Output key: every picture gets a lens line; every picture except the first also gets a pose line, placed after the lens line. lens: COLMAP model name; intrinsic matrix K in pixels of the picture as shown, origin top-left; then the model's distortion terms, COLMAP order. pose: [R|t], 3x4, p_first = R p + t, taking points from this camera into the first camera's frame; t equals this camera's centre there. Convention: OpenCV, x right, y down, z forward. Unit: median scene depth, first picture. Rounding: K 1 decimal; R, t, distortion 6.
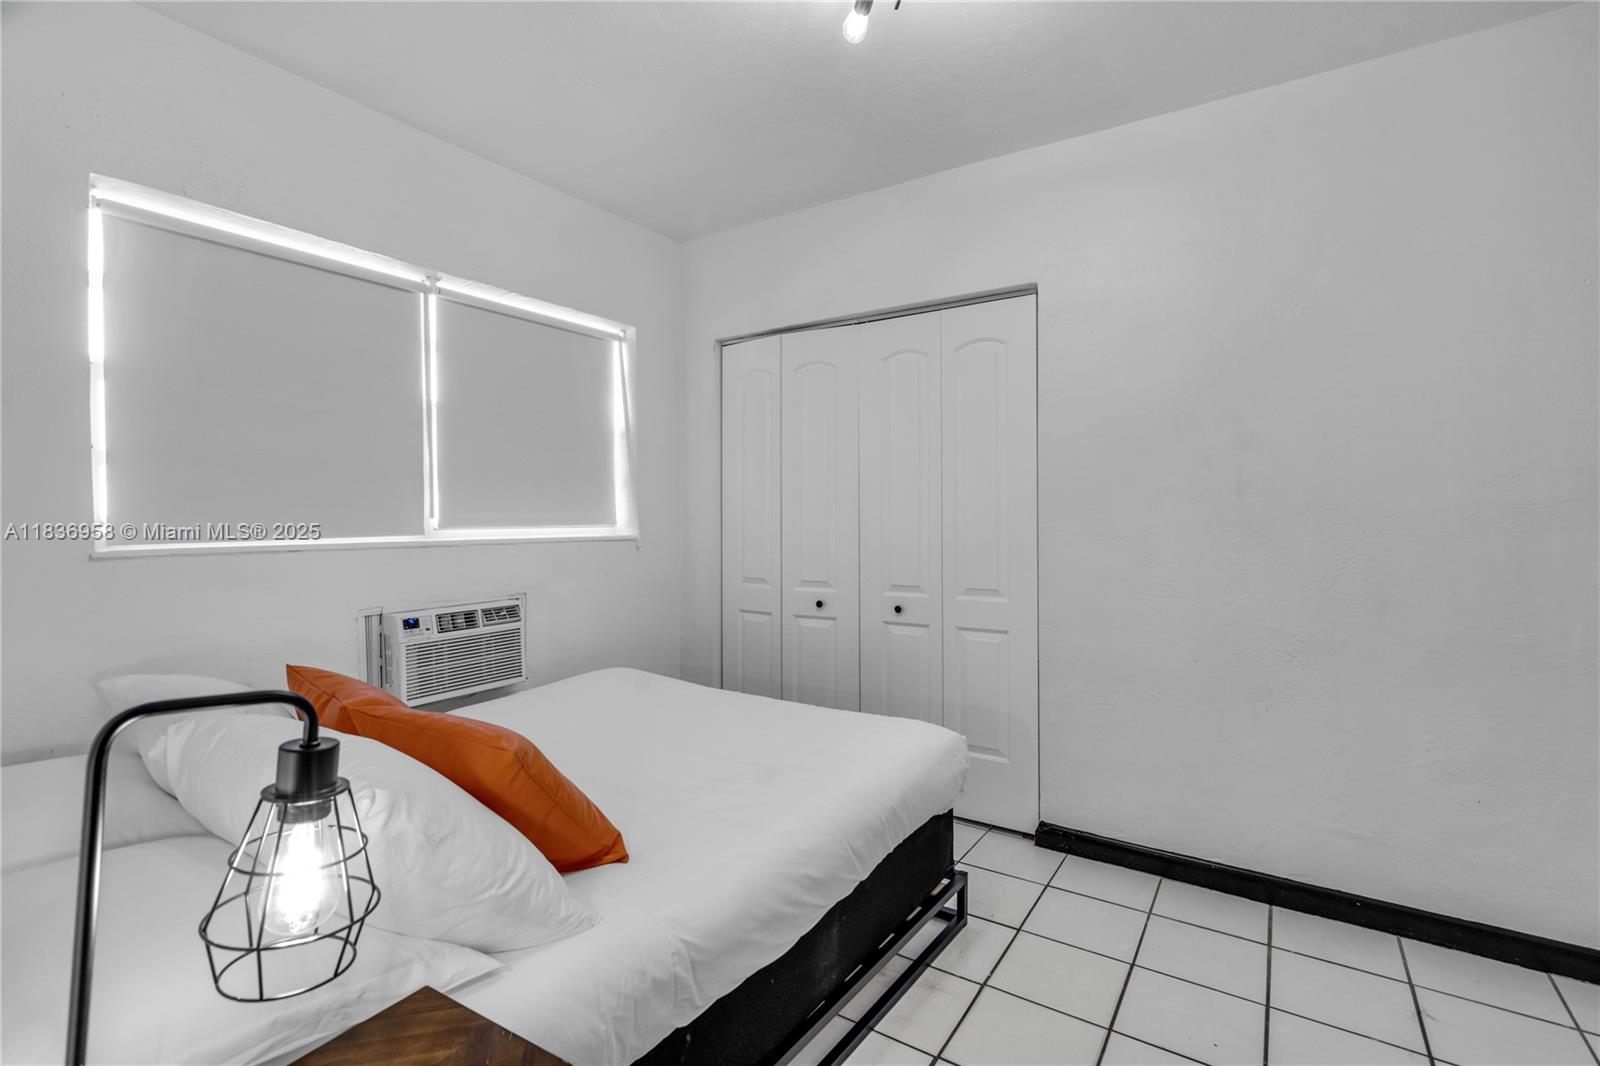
lens RADIAL K [[741.4, 0, 795.3], [0, 741.4, 514.4], [0, 0, 1]] dist [-0.000376, -0.000097]
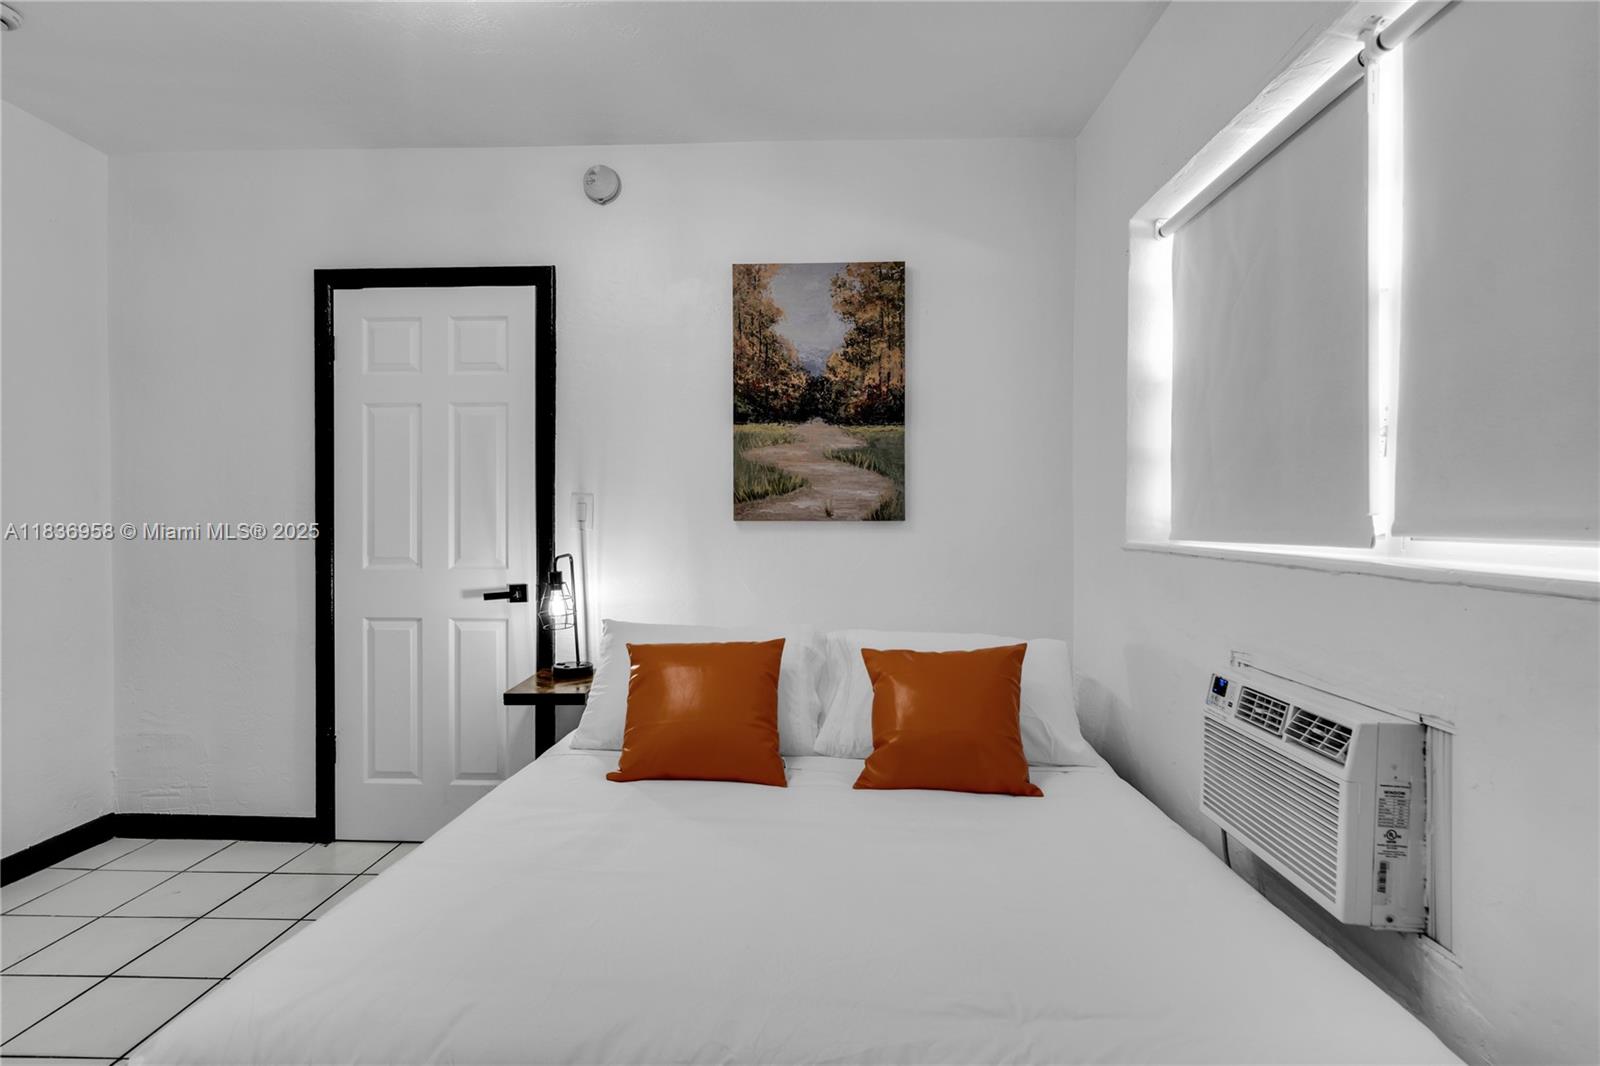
lens RADIAL K [[800.9, 0, 798.2], [0, 800.9, 524.1], [0, 0, 1]] dist [-0.001904, -0.000136]
pose [[-0.848413, 0.006153, -0.529299, 0.119910], [0.000328, 0.999938, 0.011097, 0.005232], [0.529335, 0.009241, -0.848363, 1.273514]]
